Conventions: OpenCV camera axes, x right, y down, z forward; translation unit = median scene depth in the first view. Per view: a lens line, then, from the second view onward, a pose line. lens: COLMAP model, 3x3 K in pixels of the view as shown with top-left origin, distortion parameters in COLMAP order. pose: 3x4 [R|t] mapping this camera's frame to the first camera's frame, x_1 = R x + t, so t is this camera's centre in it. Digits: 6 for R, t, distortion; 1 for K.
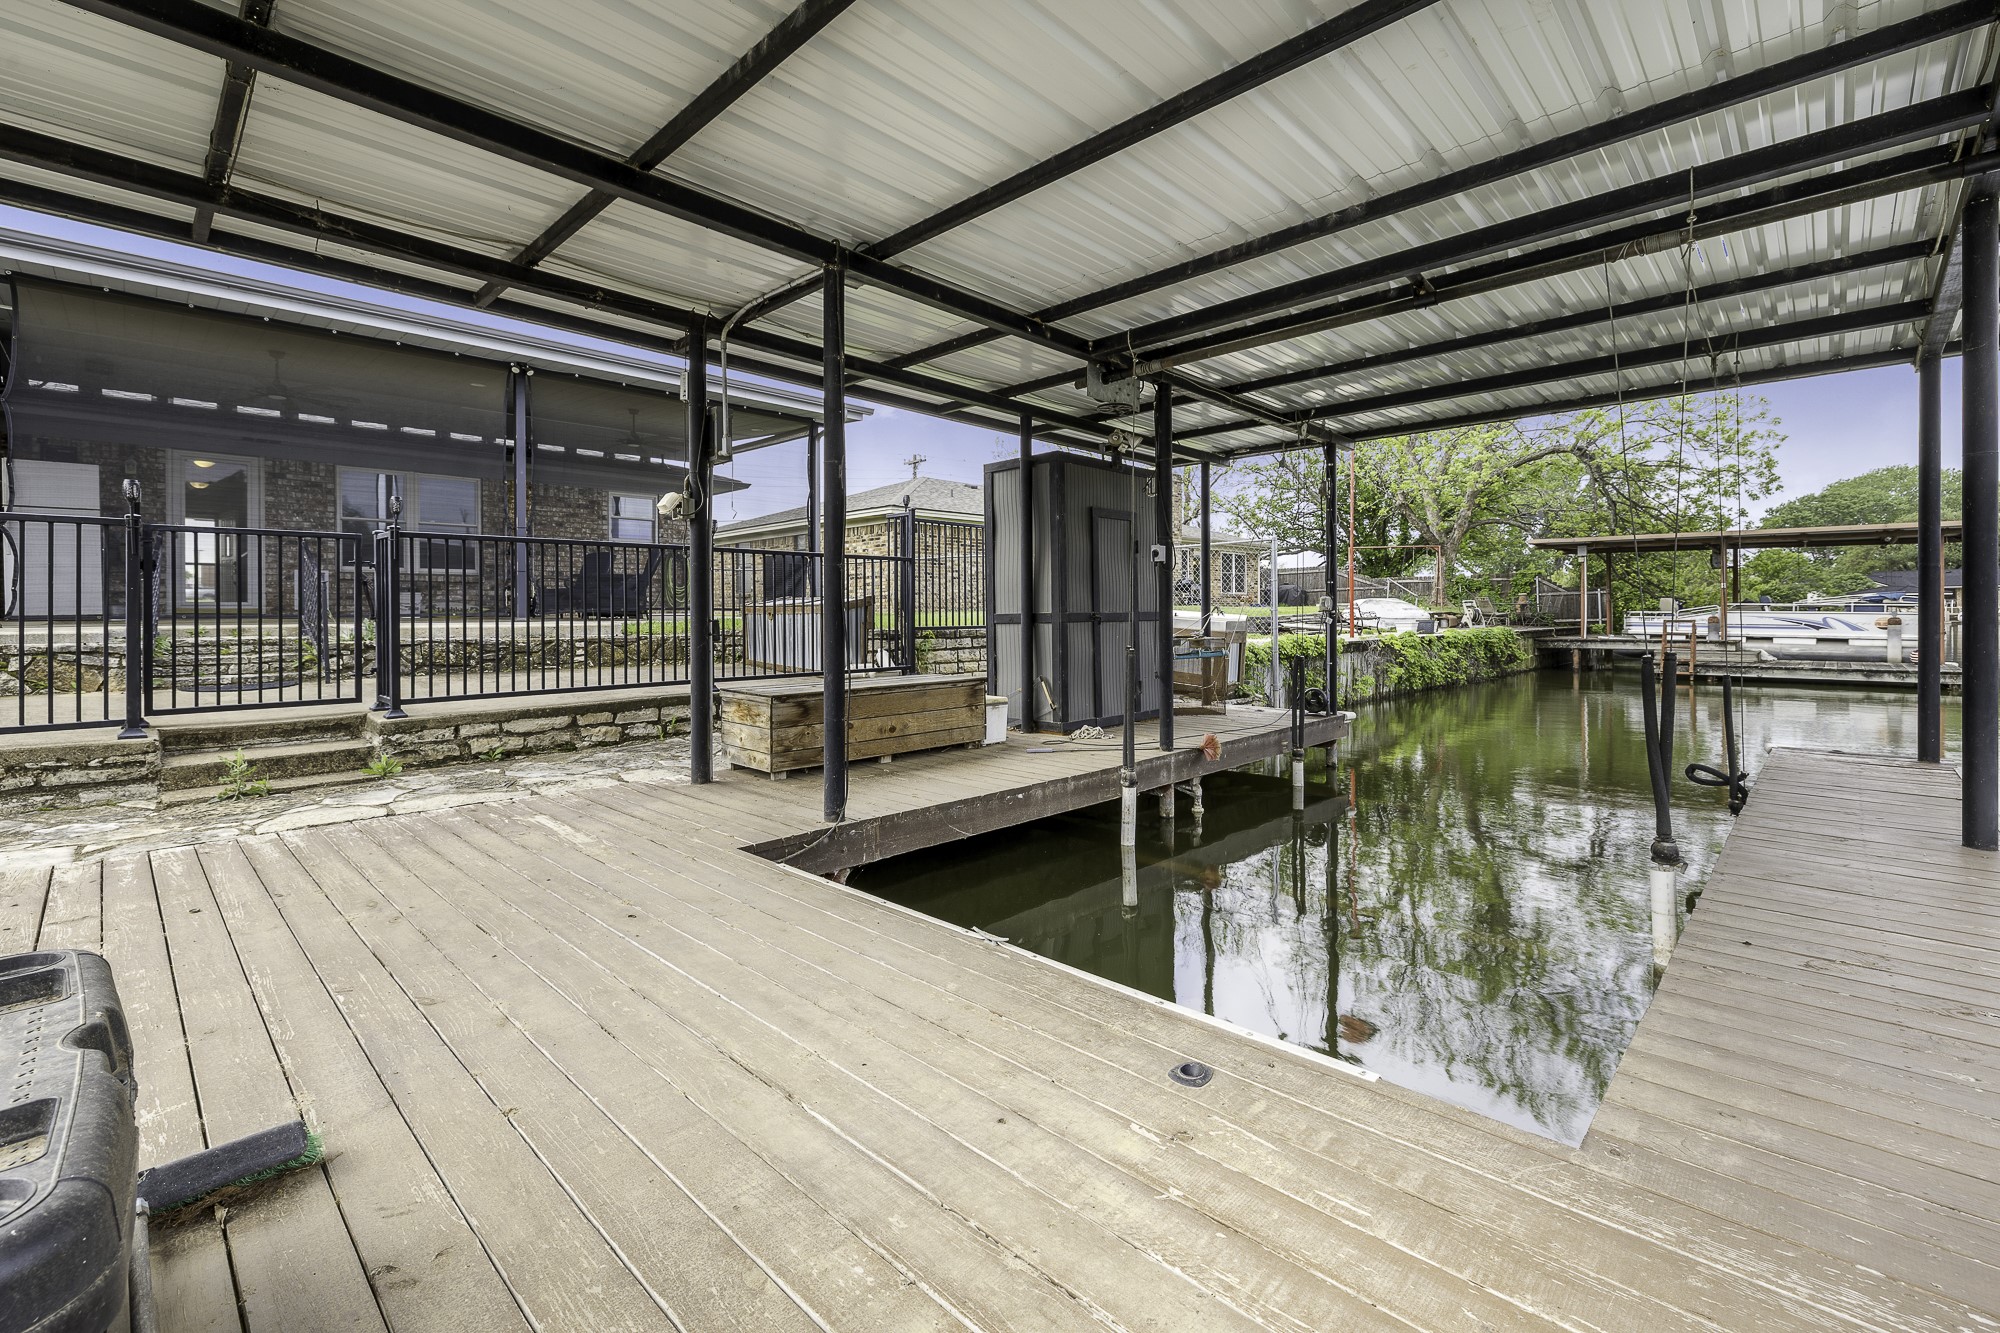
lens RADIAL K [[859.8, 0, 1002.3], [0, 859.8, 618.1], [0, 0, 1]] dist [0.000203, 0.000044]
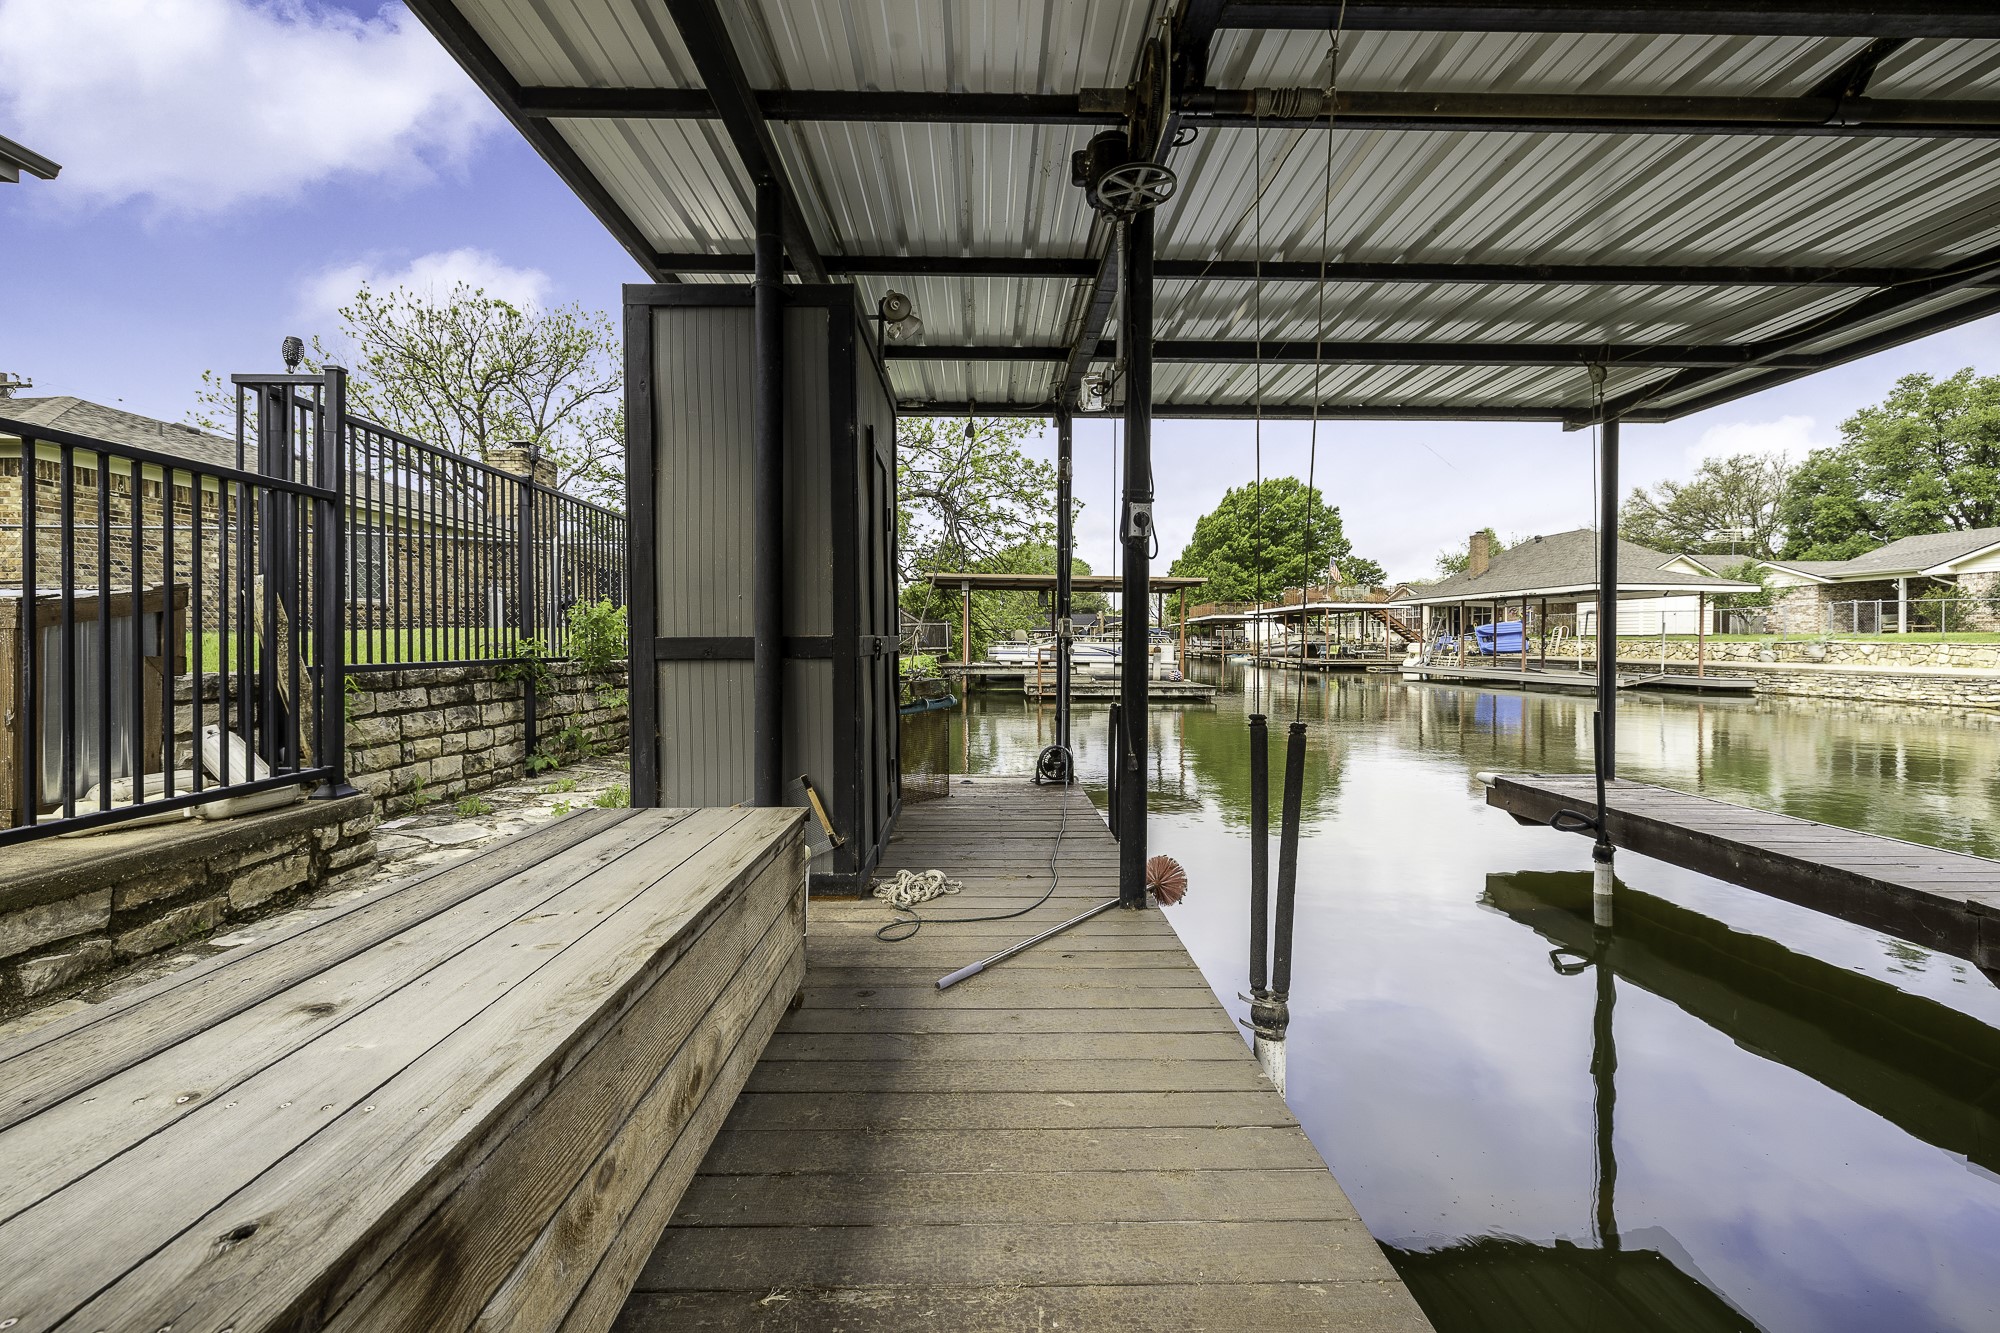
lens RADIAL K [[845.1, 0, 1000.9], [0, 845.1, 652.0], [0, 0, 1]] dist [-0.000511, -0.000088]
pose [[0.705469, -0.001336, 0.708740, -0.083080], [-0.004369, 0.999971, 0.006234, 0.000016], [-0.708728, -0.007494, 0.705442, 0.269298]]
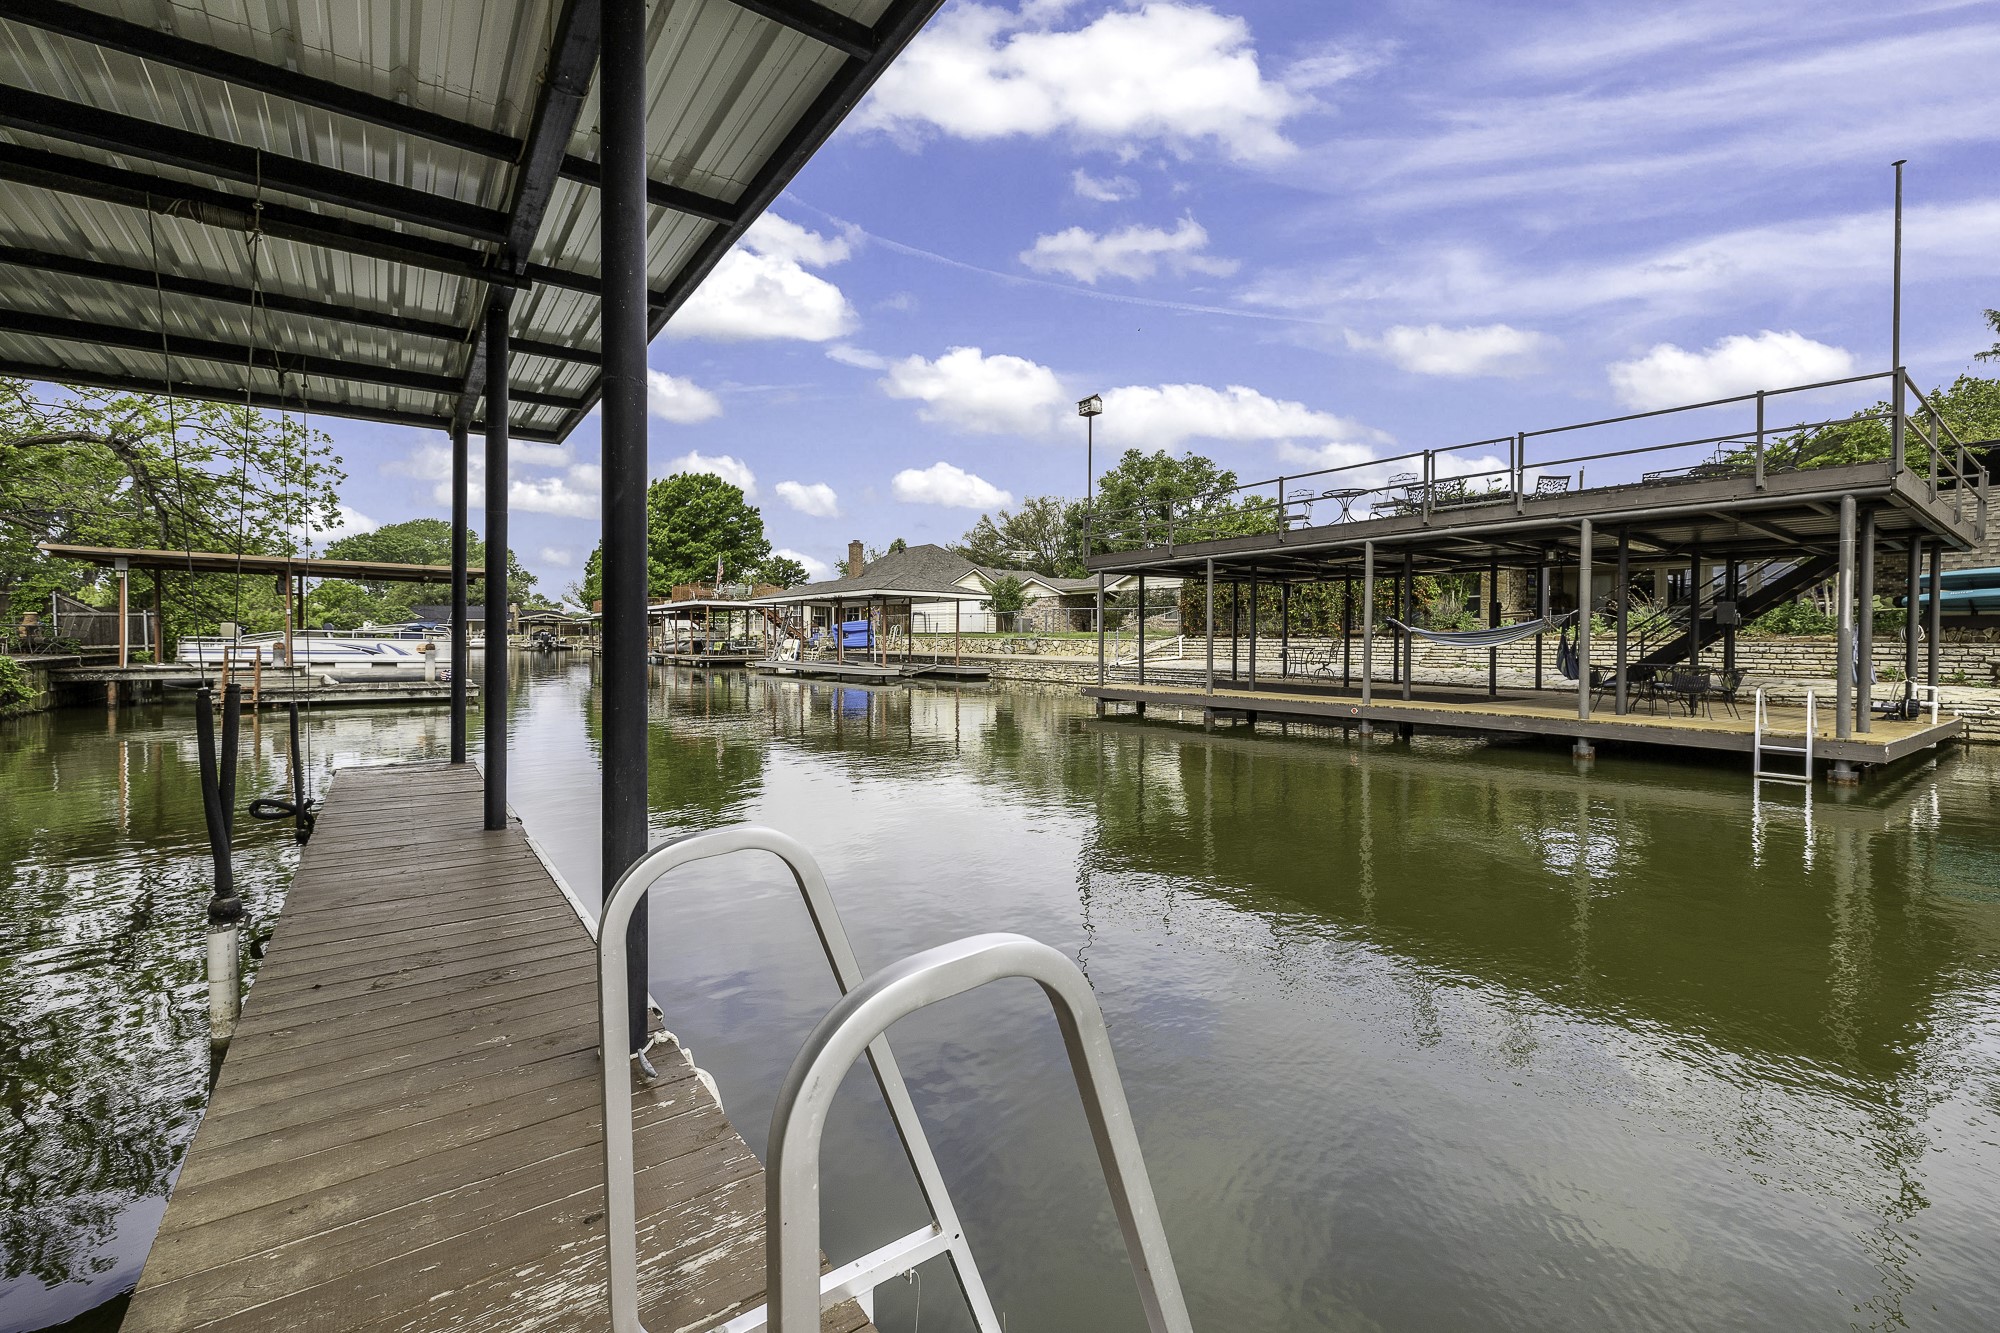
lens RADIAL K [[849.5, 0, 993.5], [0, 849.5, 643.4], [0, 0, 1]] dist [0.000538, 0.000034]
pose [[0.179013, 0.001511, 0.983846, 0.011828], [-0.000548, 0.999999, -0.001437, -0.000099], [-0.983847, -0.000282, 0.179013, 0.015275]]
